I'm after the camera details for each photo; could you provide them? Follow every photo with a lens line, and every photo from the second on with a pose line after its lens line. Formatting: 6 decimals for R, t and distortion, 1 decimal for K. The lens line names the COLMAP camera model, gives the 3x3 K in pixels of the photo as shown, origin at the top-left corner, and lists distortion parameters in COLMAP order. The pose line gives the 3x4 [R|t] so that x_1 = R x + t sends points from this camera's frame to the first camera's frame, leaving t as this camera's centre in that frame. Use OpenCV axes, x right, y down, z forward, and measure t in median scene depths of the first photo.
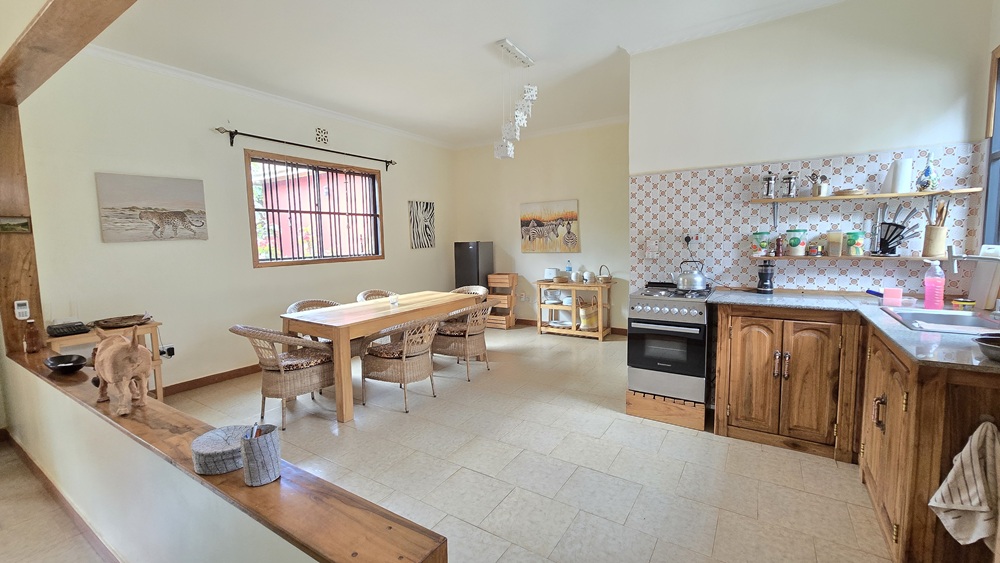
lens RADIAL K [[409.1, 0, 500.1], [0, 409.1, 278.2], [0, 0, 1]] dist [0.000004, -0.000186]
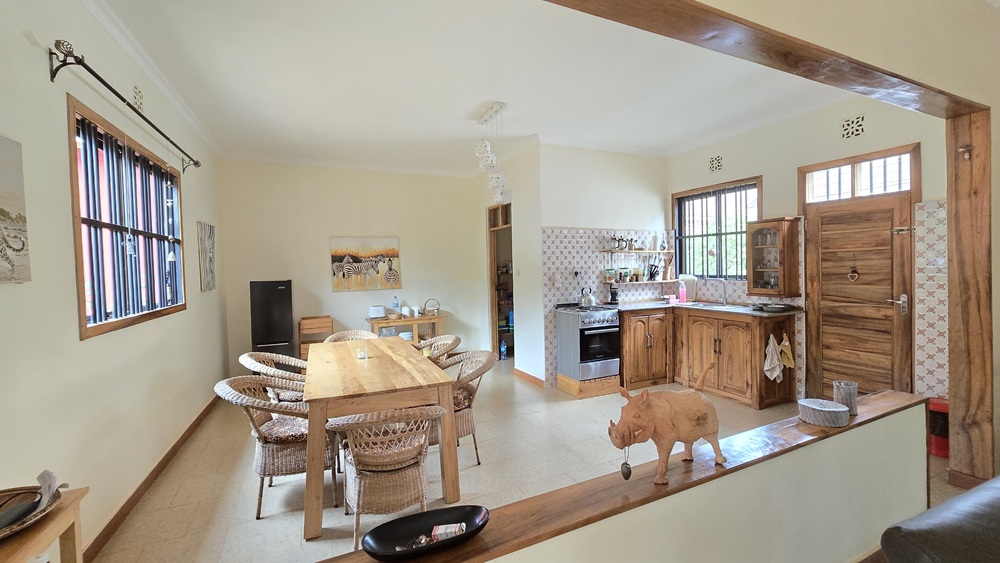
lens RADIAL K [[409.1, 0, 500.1], [0, 409.1, 278.2], [0, 0, 1]] dist [0.000004, -0.000186]
pose [[0.539084, -0.015404, 0.842111, -0.963602], [0.092242, 0.994898, -0.040850, -0.042666], [-0.837186, 0.099700, 0.537755, 0.427986]]
